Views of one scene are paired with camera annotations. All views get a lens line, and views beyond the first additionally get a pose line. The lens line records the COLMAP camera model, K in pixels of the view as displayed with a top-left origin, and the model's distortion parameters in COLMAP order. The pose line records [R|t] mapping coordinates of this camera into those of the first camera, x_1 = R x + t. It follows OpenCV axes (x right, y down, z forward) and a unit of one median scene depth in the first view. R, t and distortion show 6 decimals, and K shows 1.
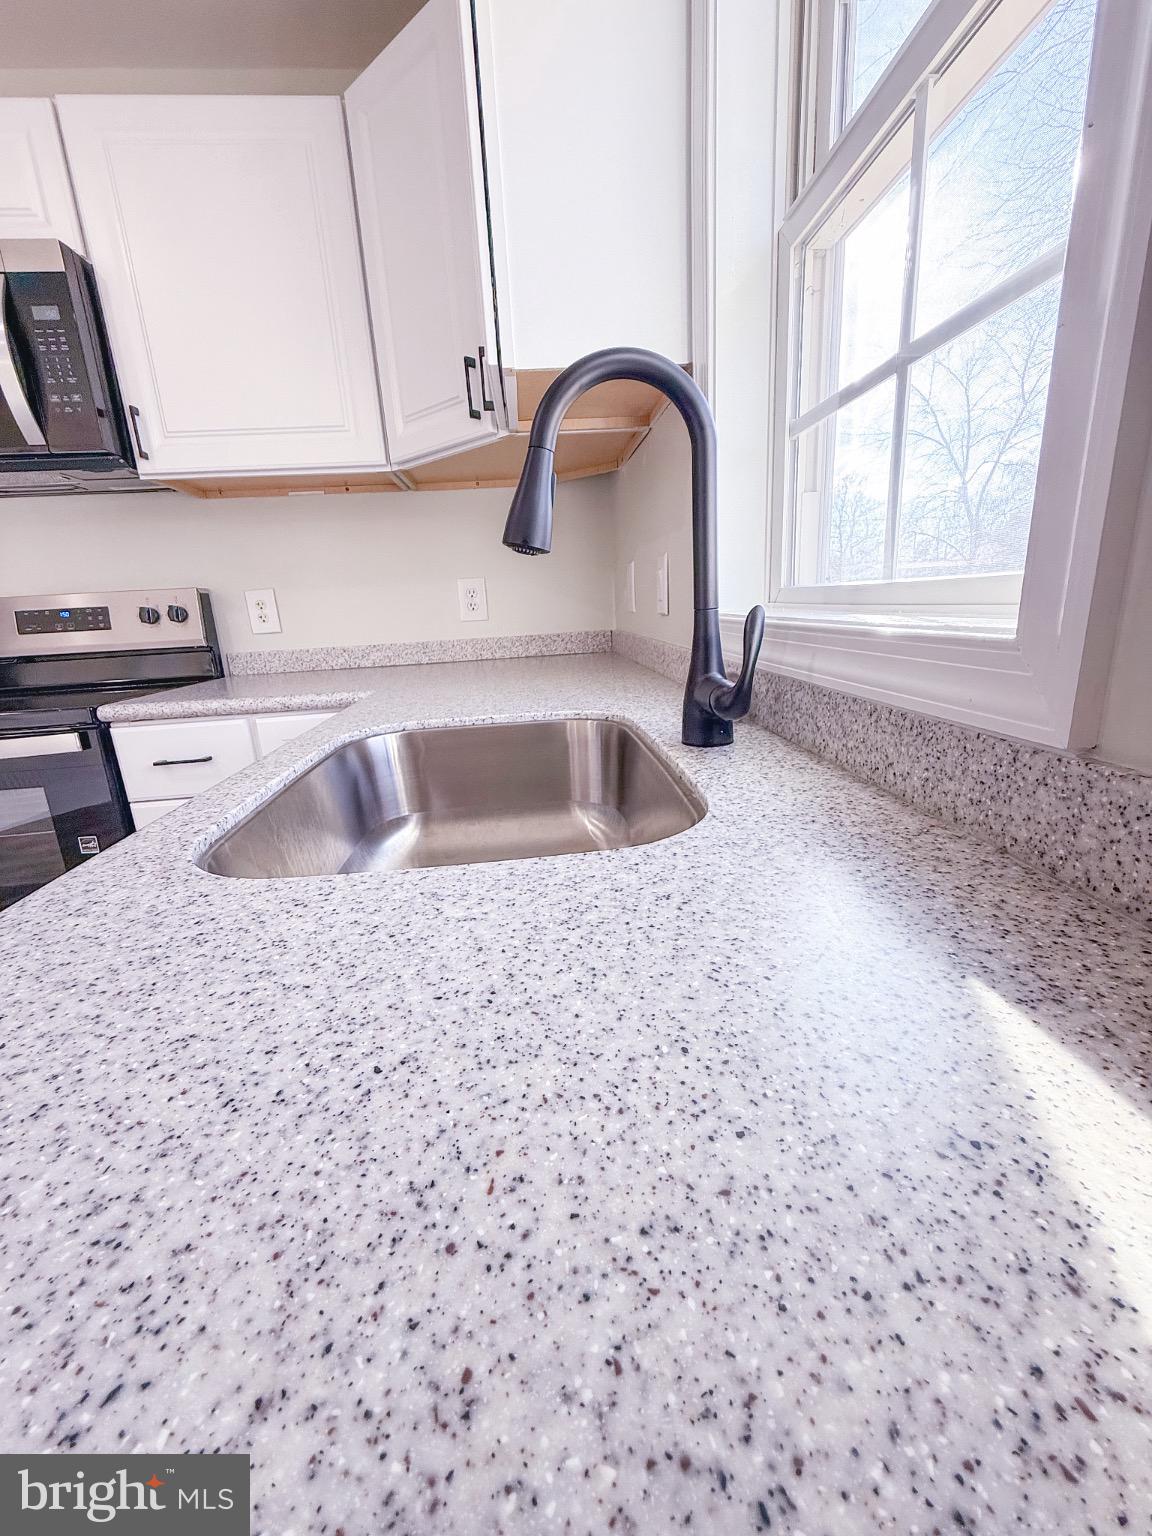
lens RADIAL K [[605.9, 0, 576.0], [0, 605.9, 768.0], [0, 0, 1]] dist [-0.000168, 0.000353]
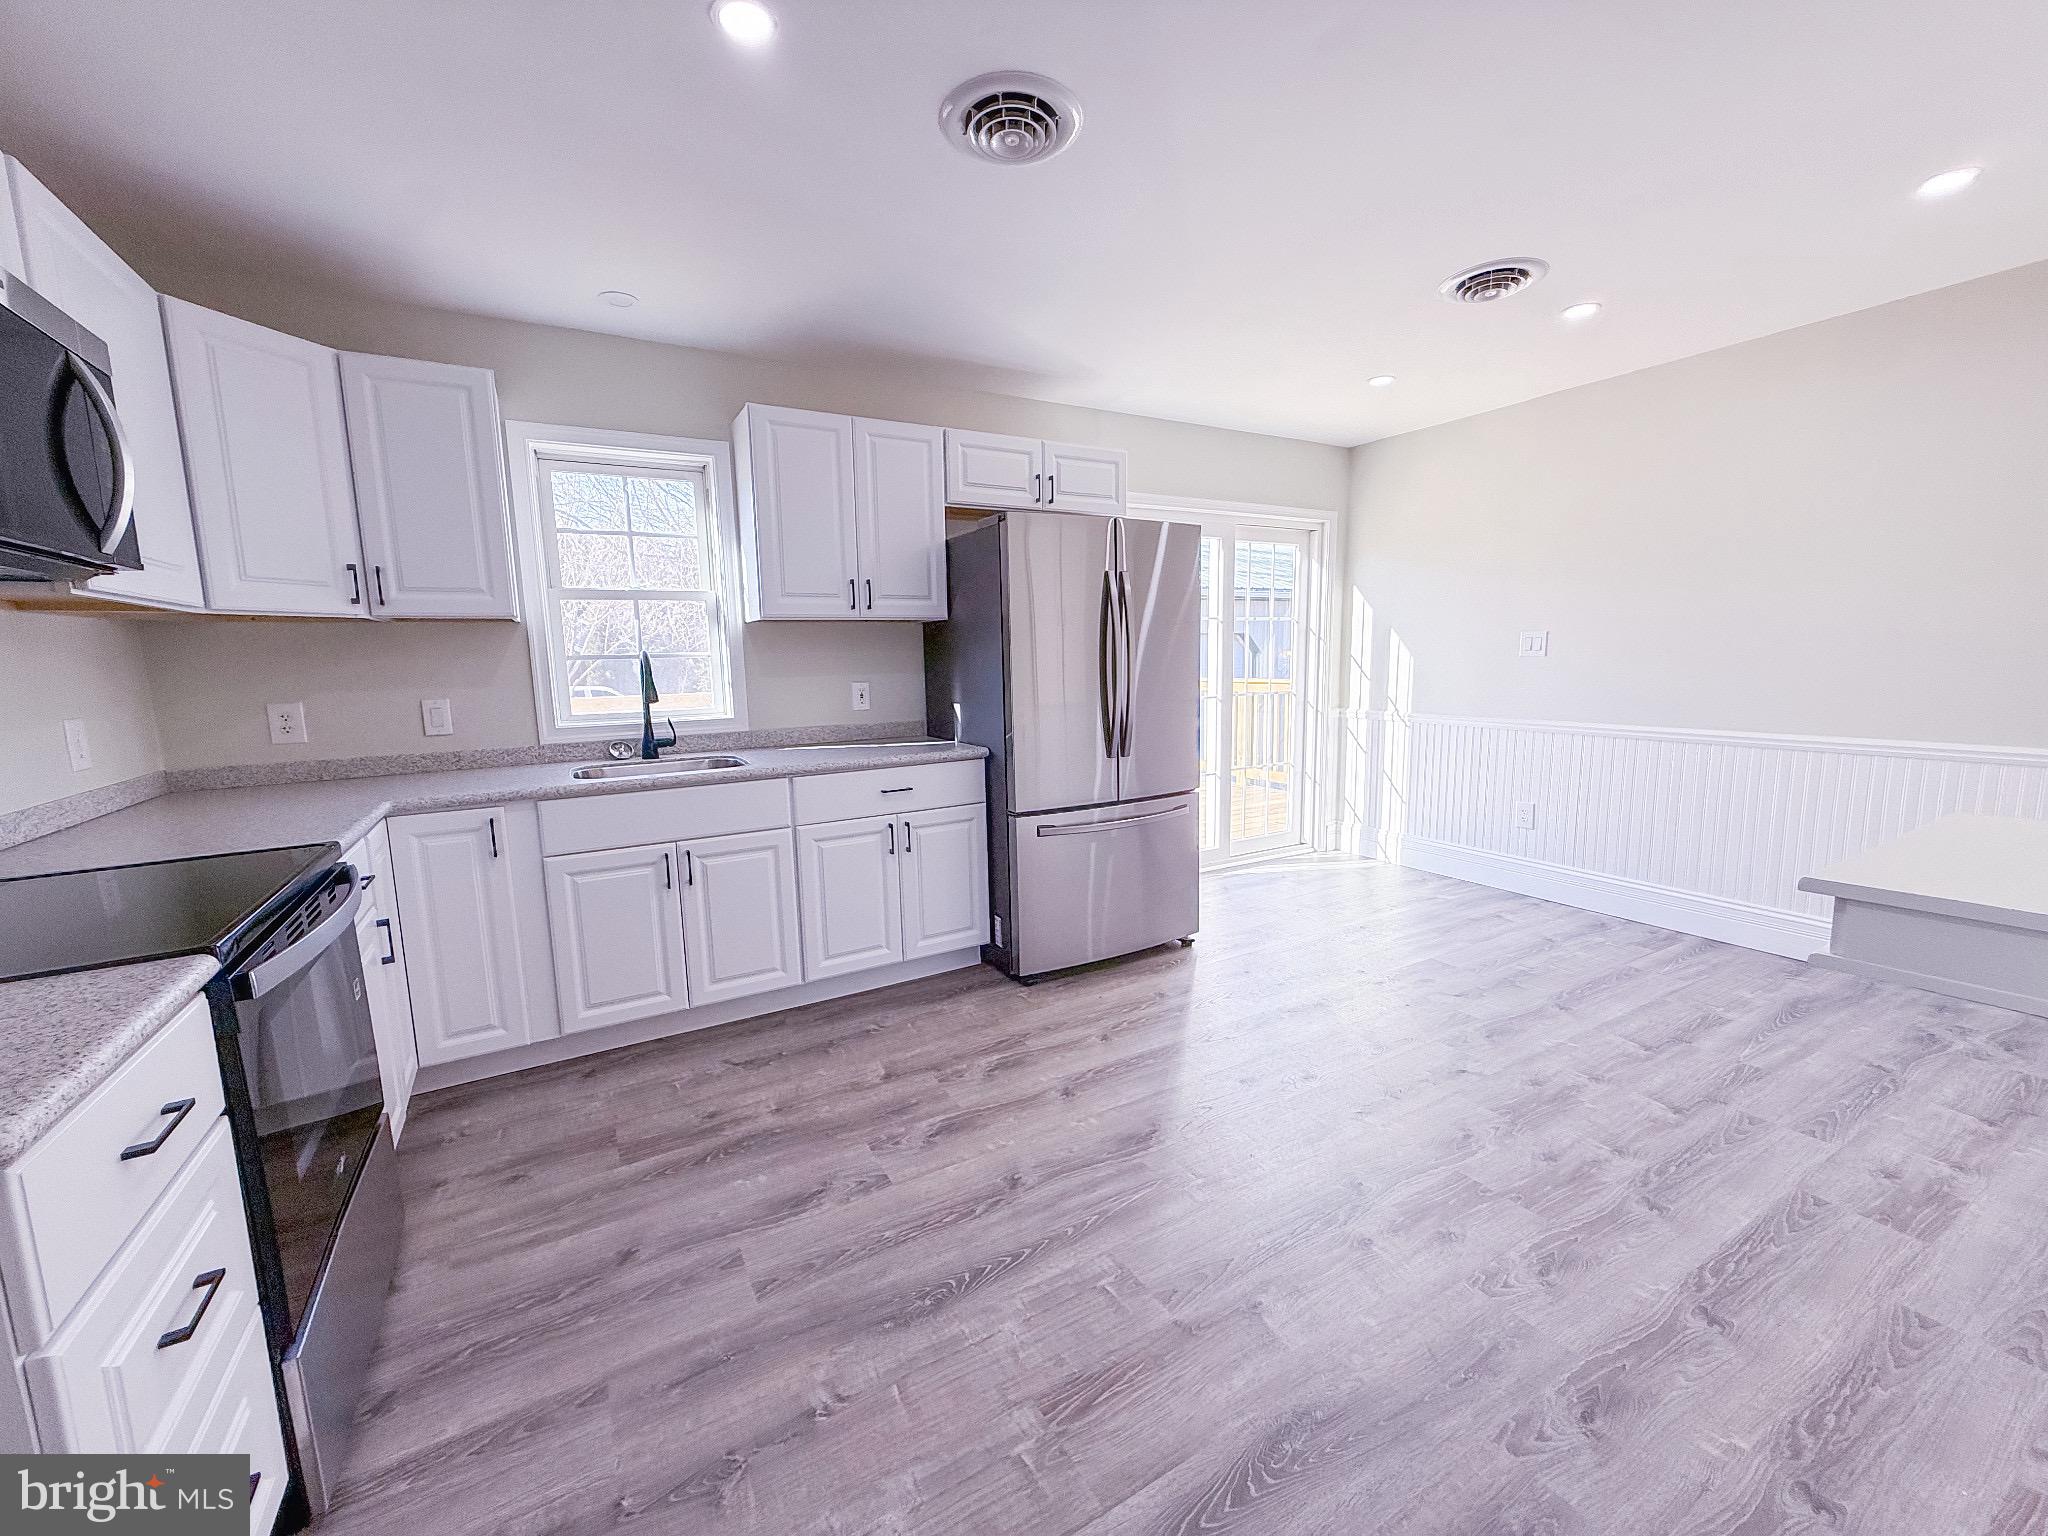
lens RADIAL K [[808.8, 0, 1008.8], [0, 808.8, 765.2], [0, 0, 1]] dist [0.011769, 0.000086]
pose [[-0.403010, -0.062879, 0.913033, -2.346982], [0.287293, 0.938516, 0.191444, -0.151409], [-0.868934, 0.339461, -0.360166, 0.474153]]
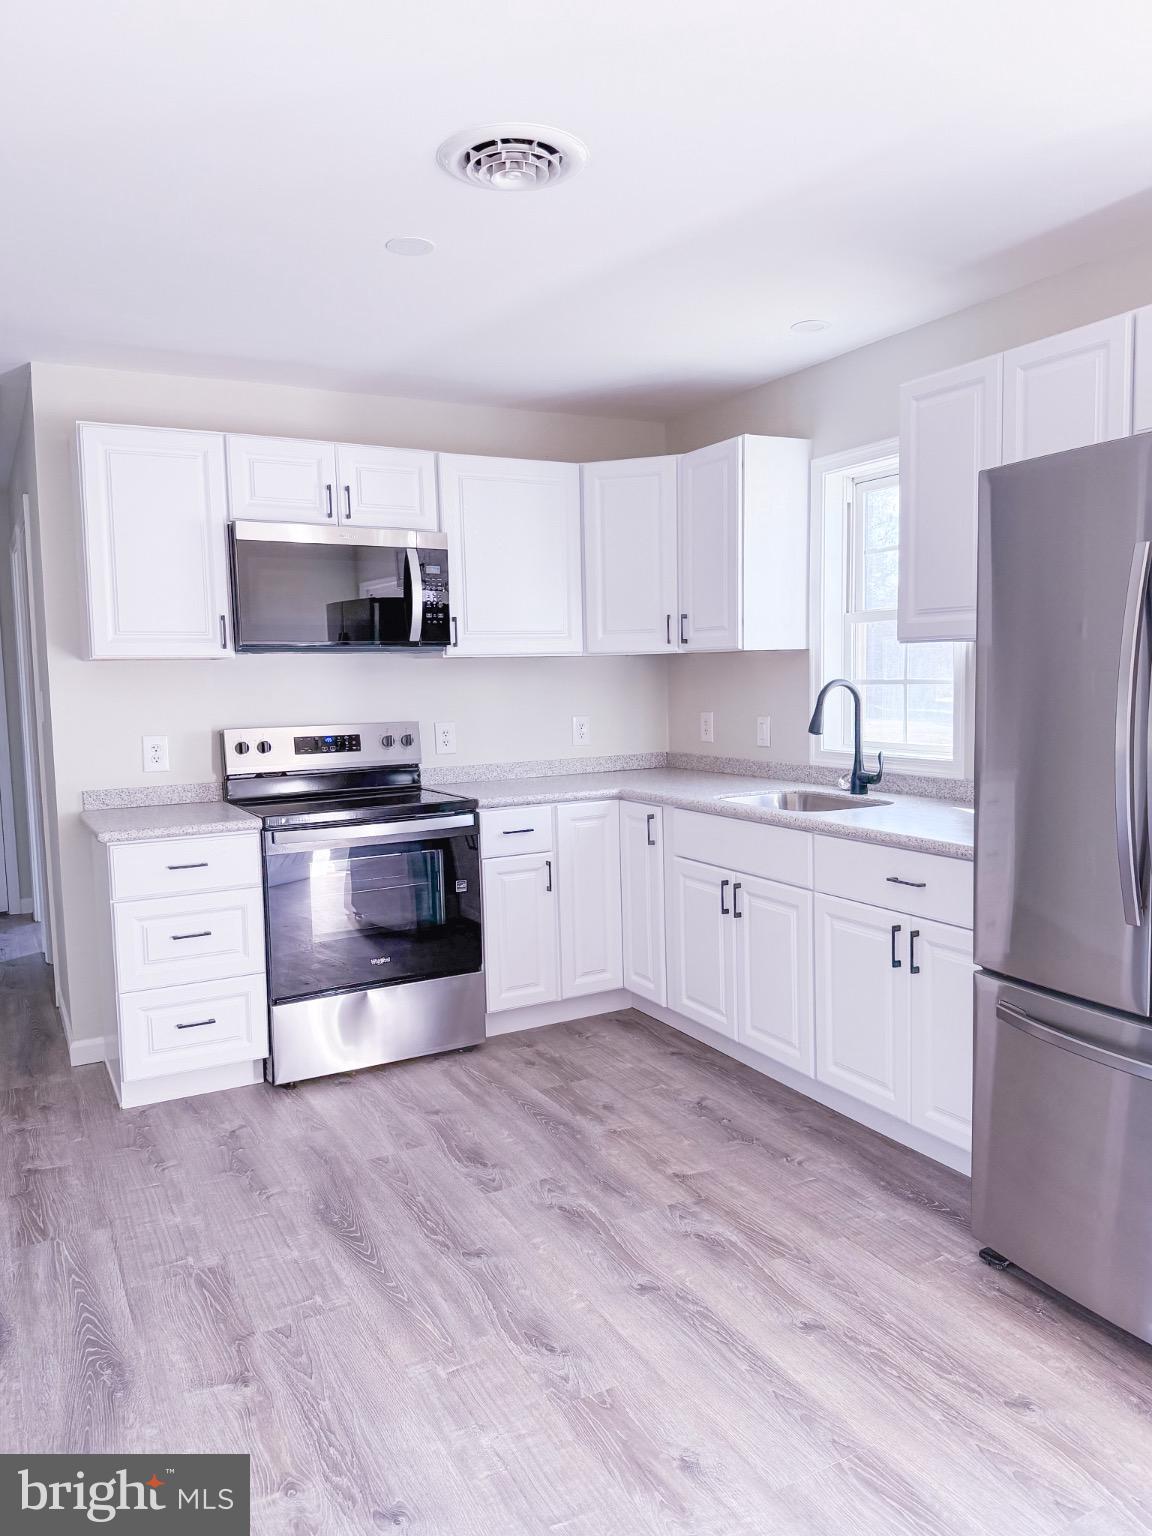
lens RADIAL K [[1099.6, 0, 576.0], [0, 1099.6, 768.0], [0, 0, 1]] dist [0.118769, -0.154898]
pose [[0.916754, -0.002761, 0.399444, -1.686833], [0.080309, 0.980832, -0.177537, 0.358181], [-0.391297, 0.194837, 0.899403, -1.762061]]
